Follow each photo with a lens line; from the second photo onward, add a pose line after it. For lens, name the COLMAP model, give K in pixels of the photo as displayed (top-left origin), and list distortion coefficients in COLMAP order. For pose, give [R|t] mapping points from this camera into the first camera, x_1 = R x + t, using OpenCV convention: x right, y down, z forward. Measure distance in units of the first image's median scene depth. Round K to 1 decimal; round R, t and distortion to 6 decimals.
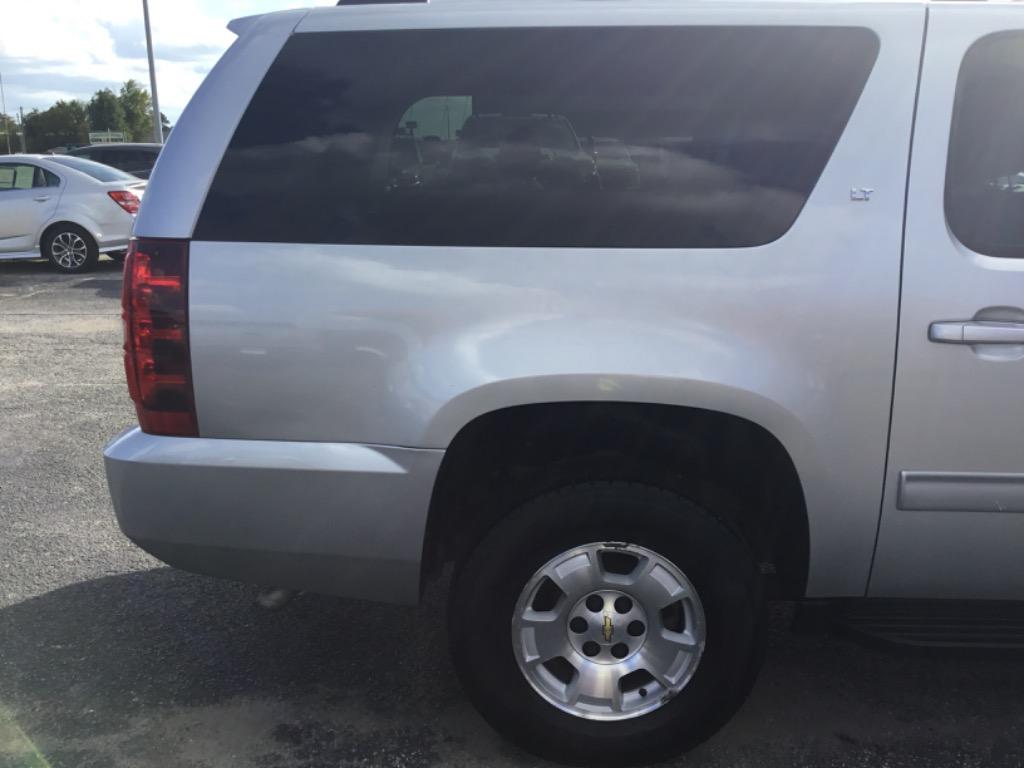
lens RADIAL K [[935.0, 0, 505.2], [0, 935.0, 384.3], [0, 0, 1]] dist [0.014021, 0.000000]
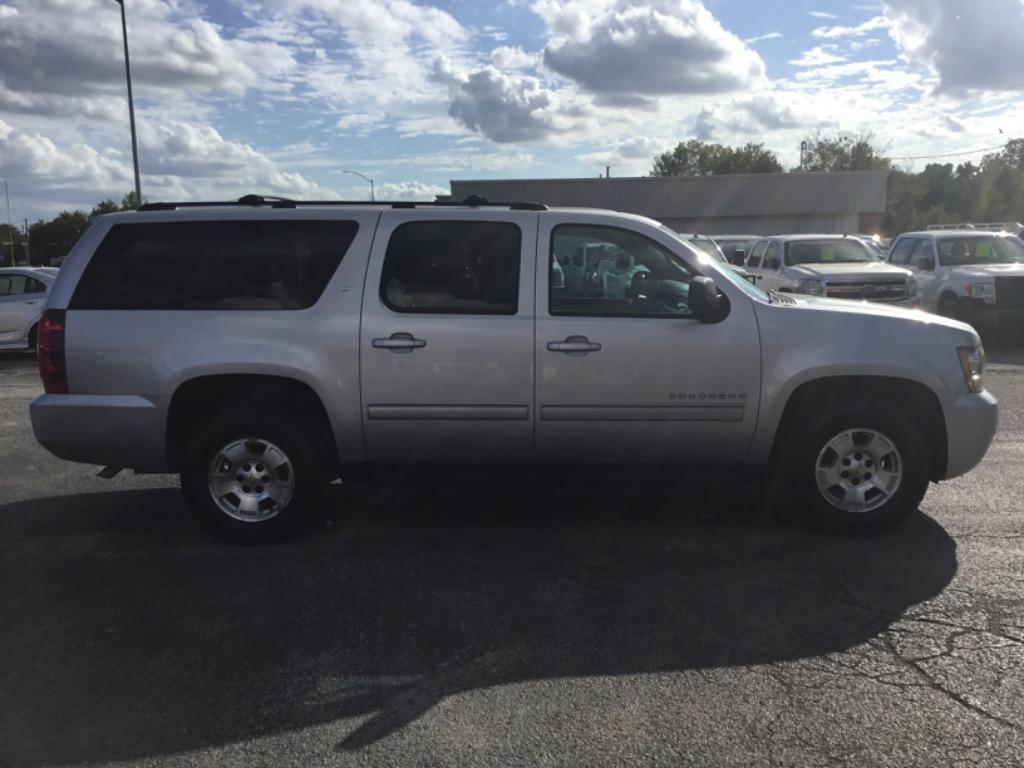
lens RADIAL K [[935.0, 0, 510.8], [0, 935.0, 391.5], [0, 0, 1]] dist [0.014021, 0.000000]
pose [[0.999857, -0.015260, 0.007305, 0.188737], [0.015894, 0.995199, -0.096572, 0.073475], [-0.005796, 0.096674, 0.995299, -0.332745]]
